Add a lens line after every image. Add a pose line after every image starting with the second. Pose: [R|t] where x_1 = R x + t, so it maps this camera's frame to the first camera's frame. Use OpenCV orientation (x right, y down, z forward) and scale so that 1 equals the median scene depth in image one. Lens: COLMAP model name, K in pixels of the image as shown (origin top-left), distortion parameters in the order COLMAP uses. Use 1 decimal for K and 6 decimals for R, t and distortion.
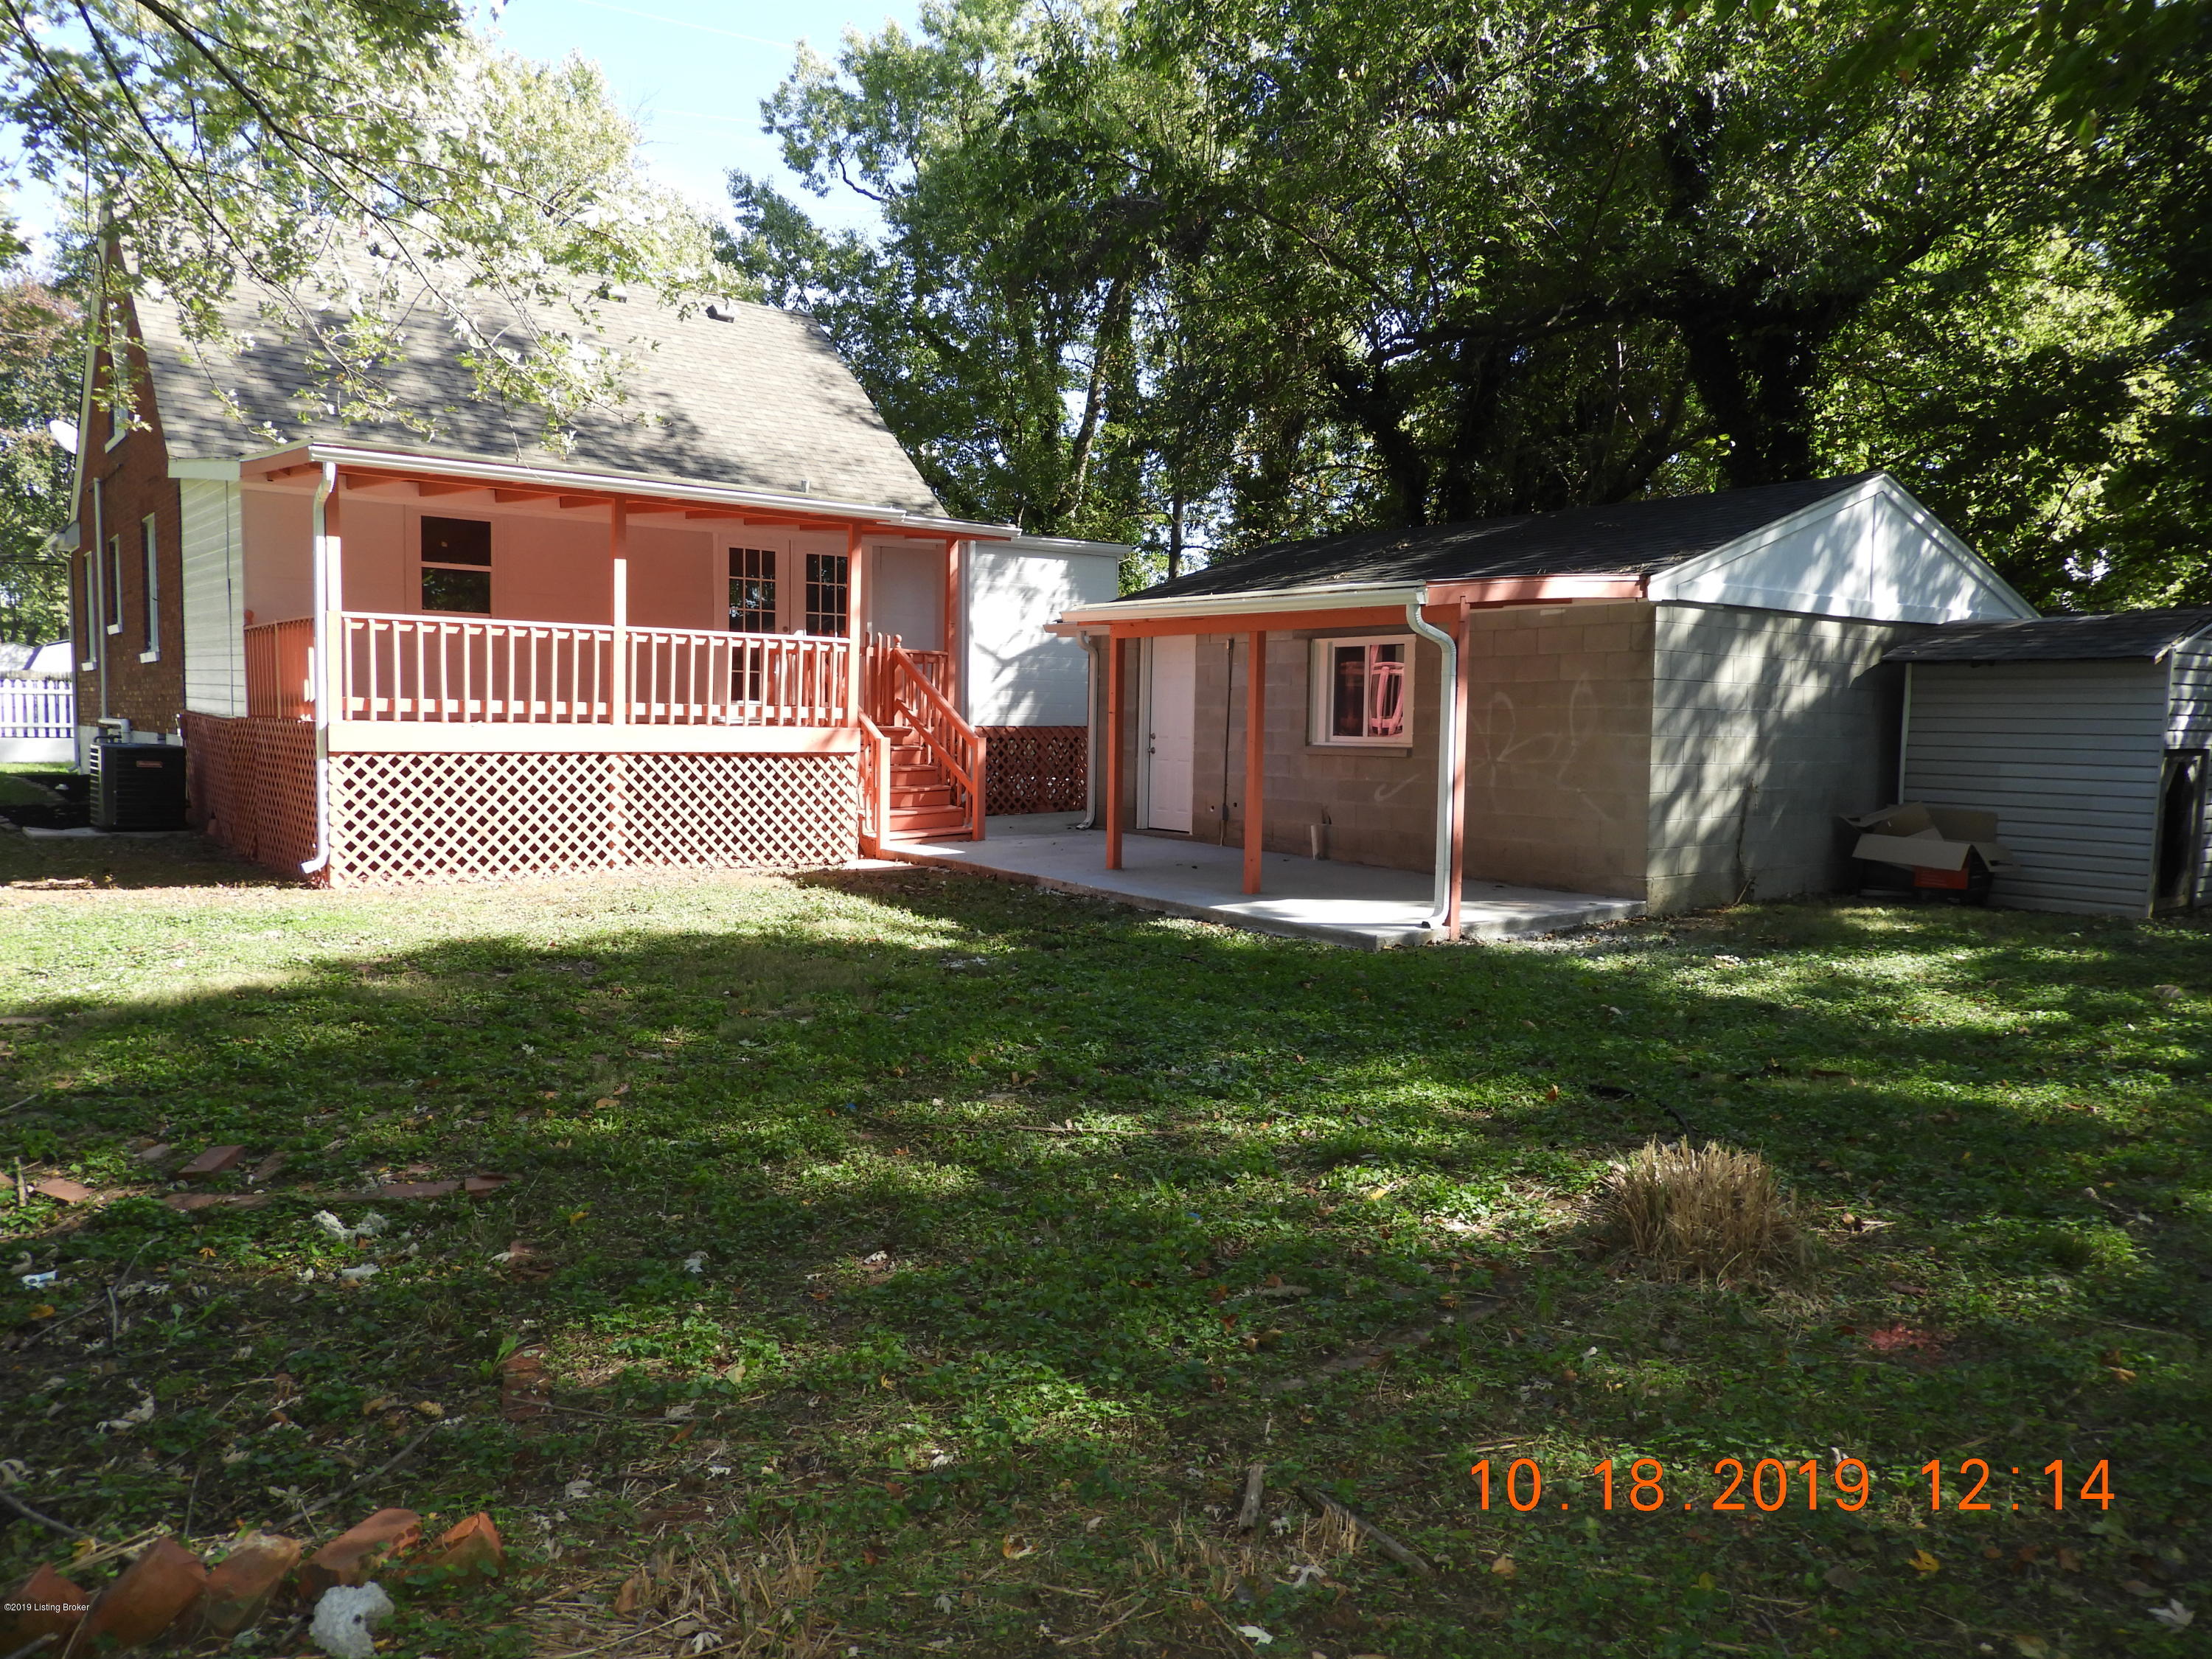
lens RADIAL K [[1584.9, 0, 1105.1], [0, 1584.9, 828.8], [0, 0, 1]] dist [0.015086, -0.000720]
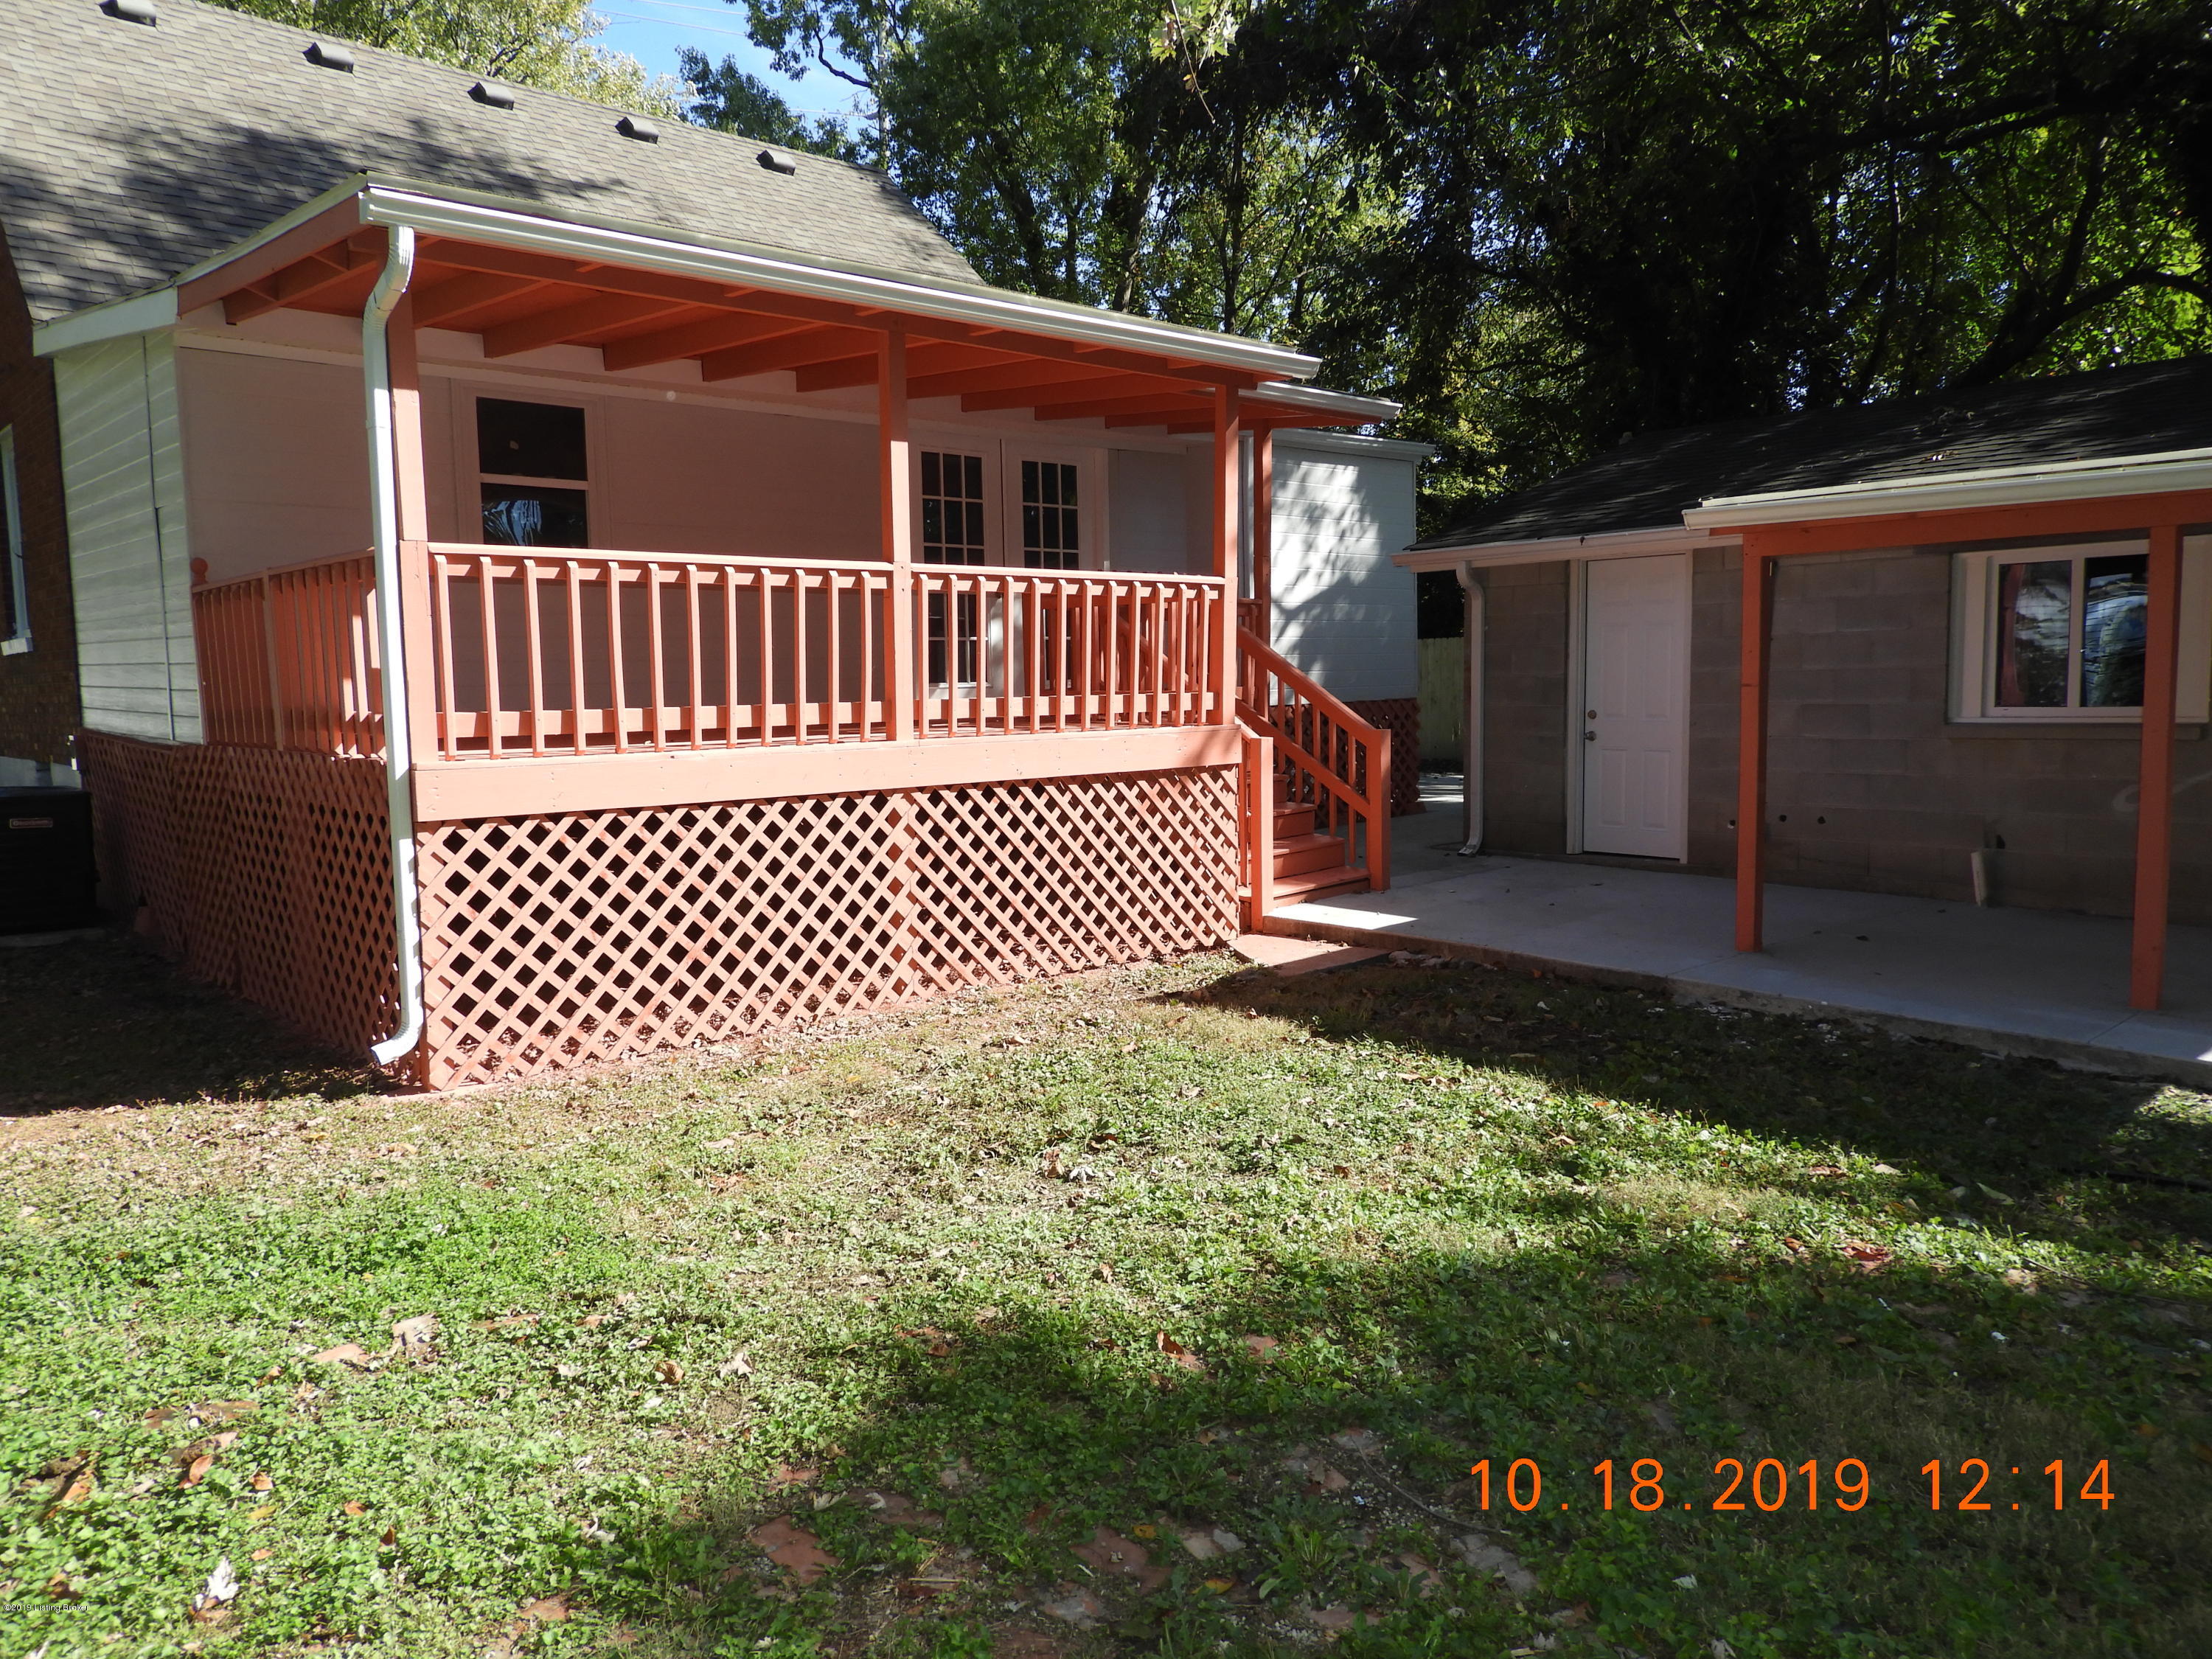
lens RADIAL K [[1584.9, 0, 1105.9], [0, 1584.9, 827.2], [0, 0, 1]] dist [0.015086, -0.000720]
pose [[0.997268, -0.040834, 0.061557, -0.269123], [0.039275, 0.998881, 0.026335, -0.046027], [-0.062564, -0.023846, 0.997756, 0.432855]]
